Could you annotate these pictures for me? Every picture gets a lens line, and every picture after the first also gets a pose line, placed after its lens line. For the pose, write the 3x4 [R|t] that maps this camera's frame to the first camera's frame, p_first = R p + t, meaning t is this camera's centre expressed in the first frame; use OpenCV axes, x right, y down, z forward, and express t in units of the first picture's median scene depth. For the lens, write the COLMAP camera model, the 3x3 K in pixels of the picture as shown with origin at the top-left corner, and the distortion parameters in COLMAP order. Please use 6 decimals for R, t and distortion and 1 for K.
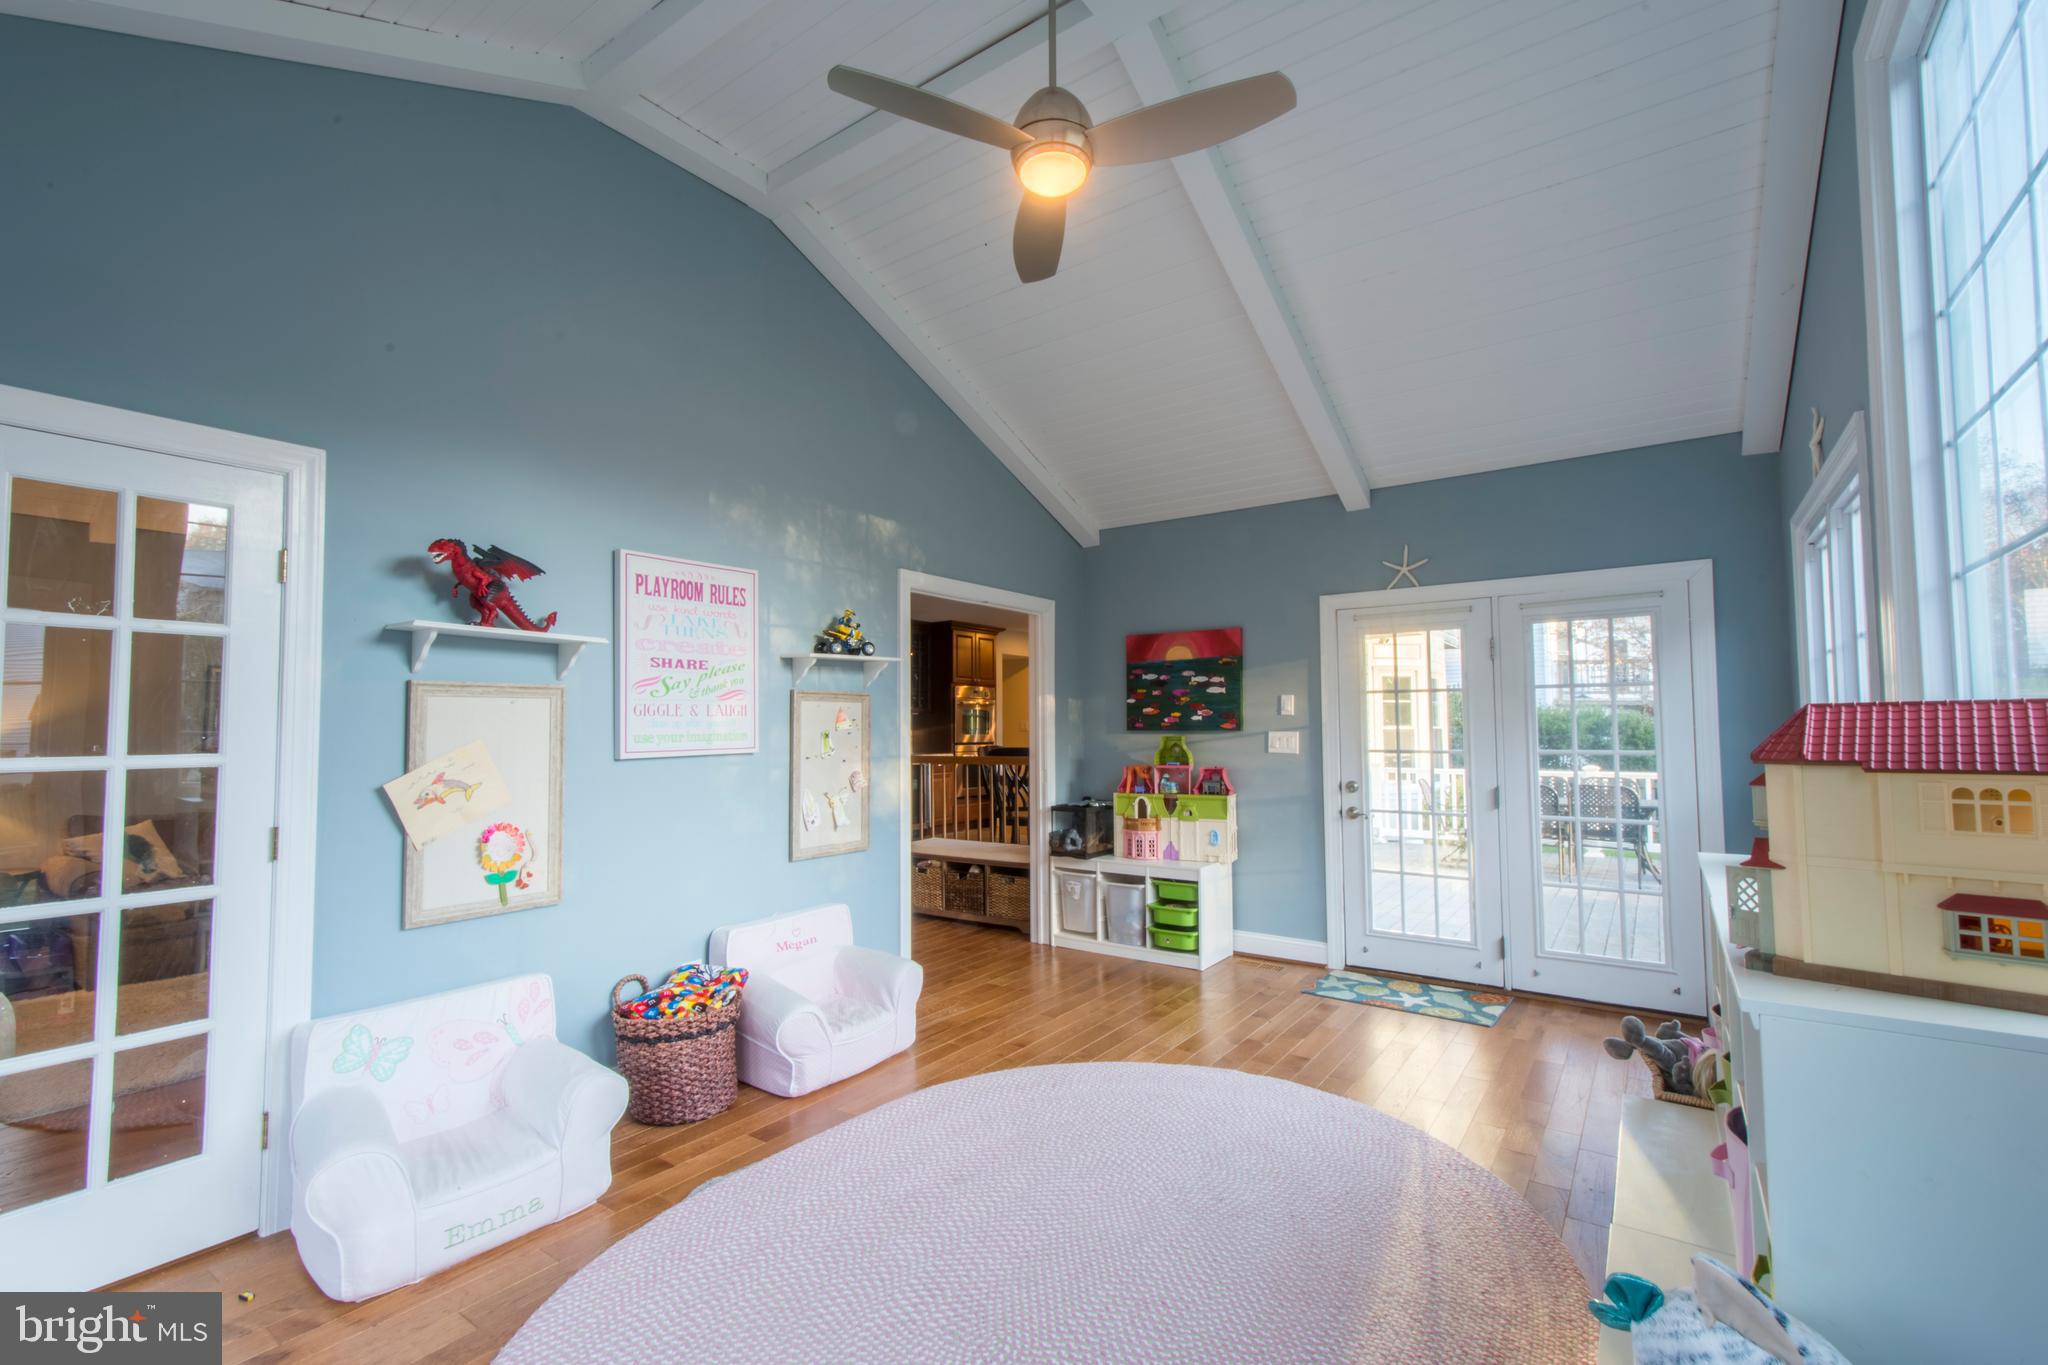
lens RADIAL K [[891.1, 0, 1032.7], [0, 891.1, 687.3], [0, 0, 1]] dist [0.019214, -0.004459]
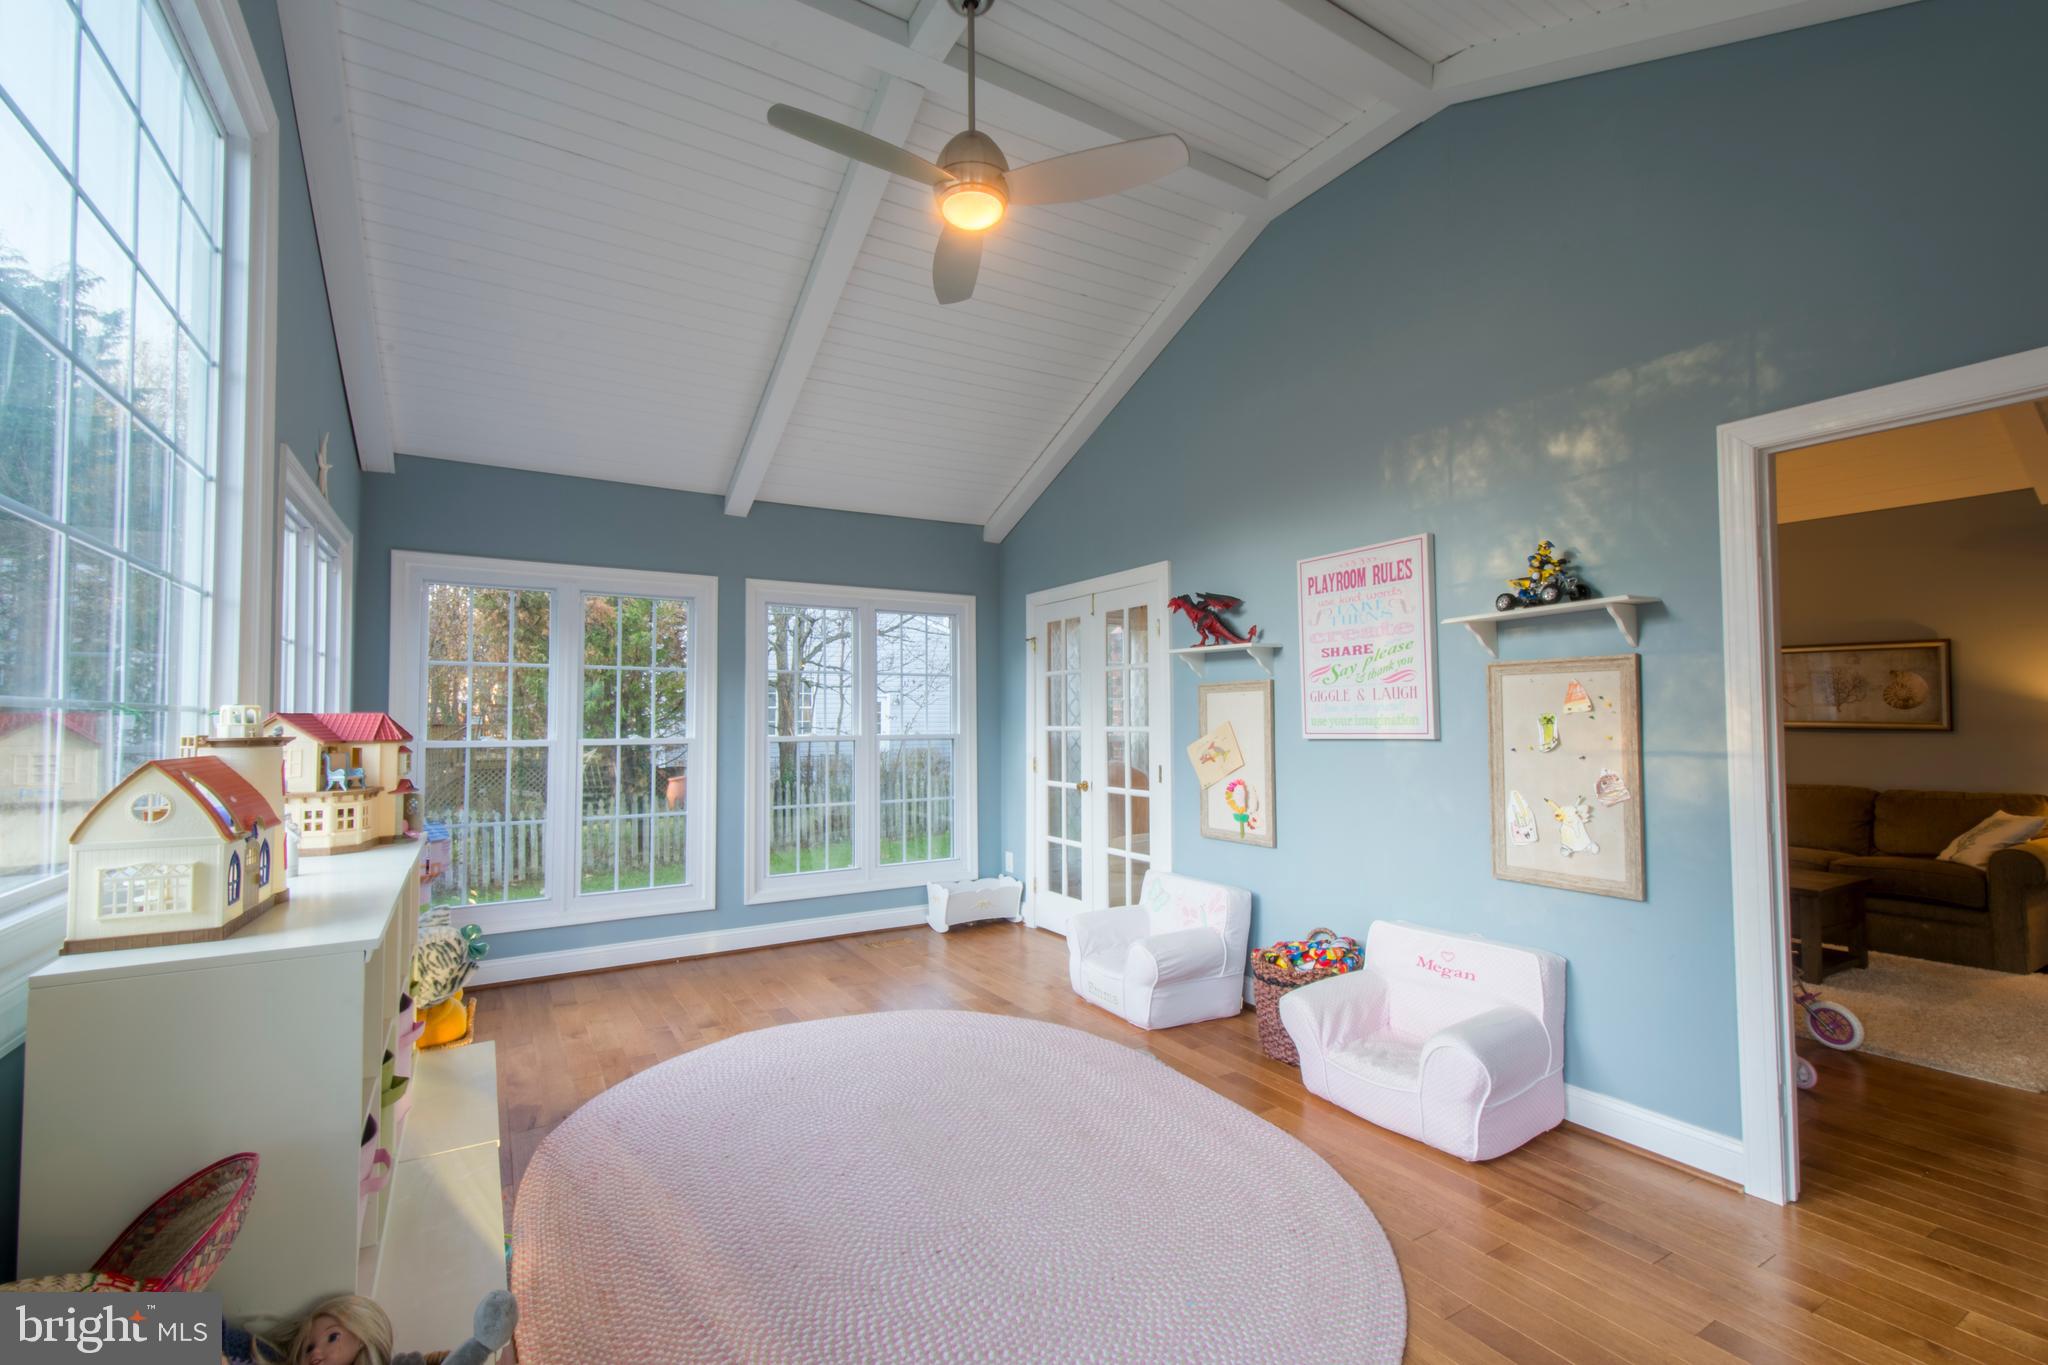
lens RADIAL K [[891.1, 0, 1018.9], [0, 891.1, 683.9], [0, 0, 1]] dist [0.019214, -0.004459]
pose [[-0.404371, -0.025729, -0.914233, 0.506483], [0.053126, 0.997256, -0.051564, 0.032367], [0.913051, -0.069421, -0.401894, 0.748841]]
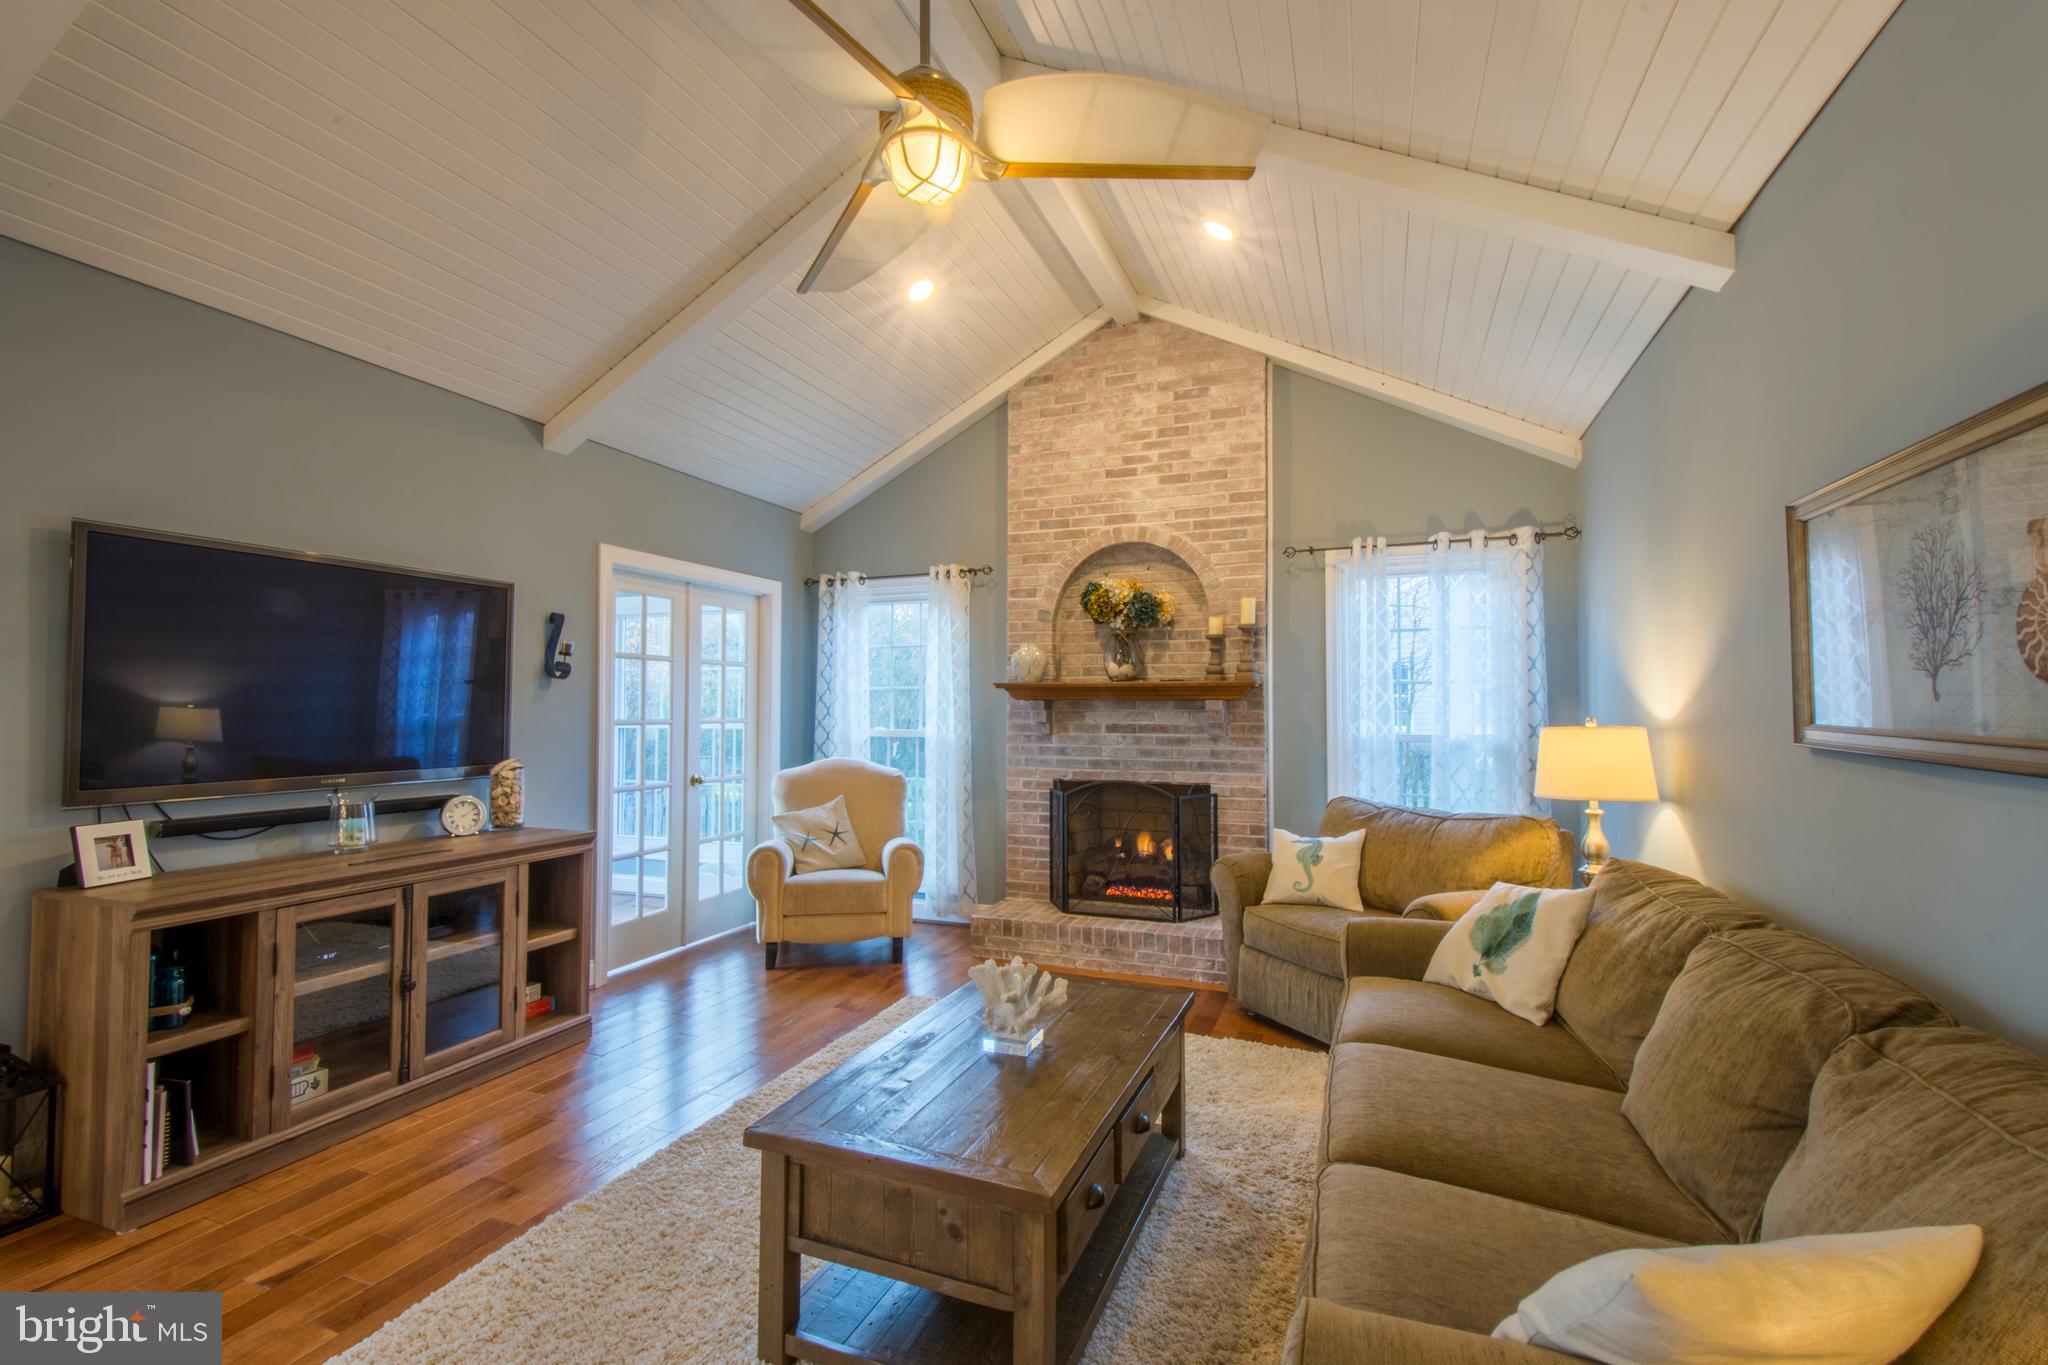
lens RADIAL K [[891.1, 0, 1018.1], [0, 891.1, 688.1], [0, 0, 1]] dist [0.019214, -0.004459]
pose [[-0.972162, 0.001327, -0.234305, -0.633712], [0.018397, 0.997329, -0.070685, 0.077274], [0.233586, -0.073028, -0.969590, 1.480669]]
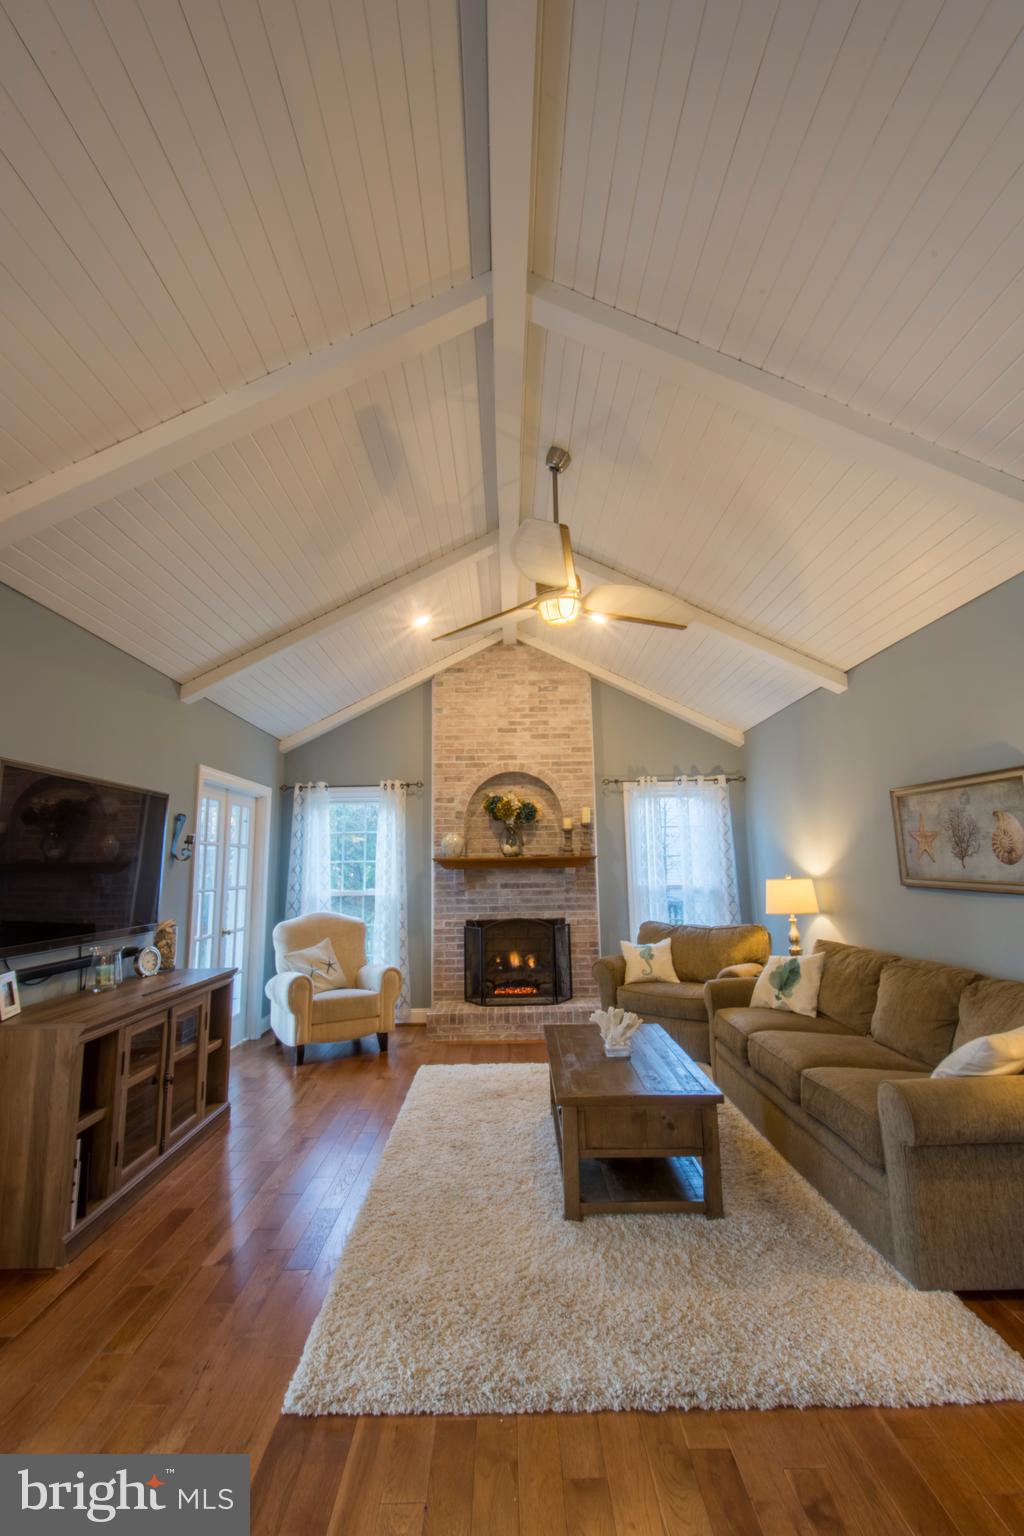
lens RADIAL K [[668.3, 0, 507.0], [0, 668.3, 762.1], [0, 0, 1]] dist [0.019214, -0.004459]
pose [[-0.817107, -0.069159, -0.572323, -0.252549], [0.051857, 0.979936, -0.192450, 0.067248], [0.574149, -0.186931, -0.797125, 1.545153]]
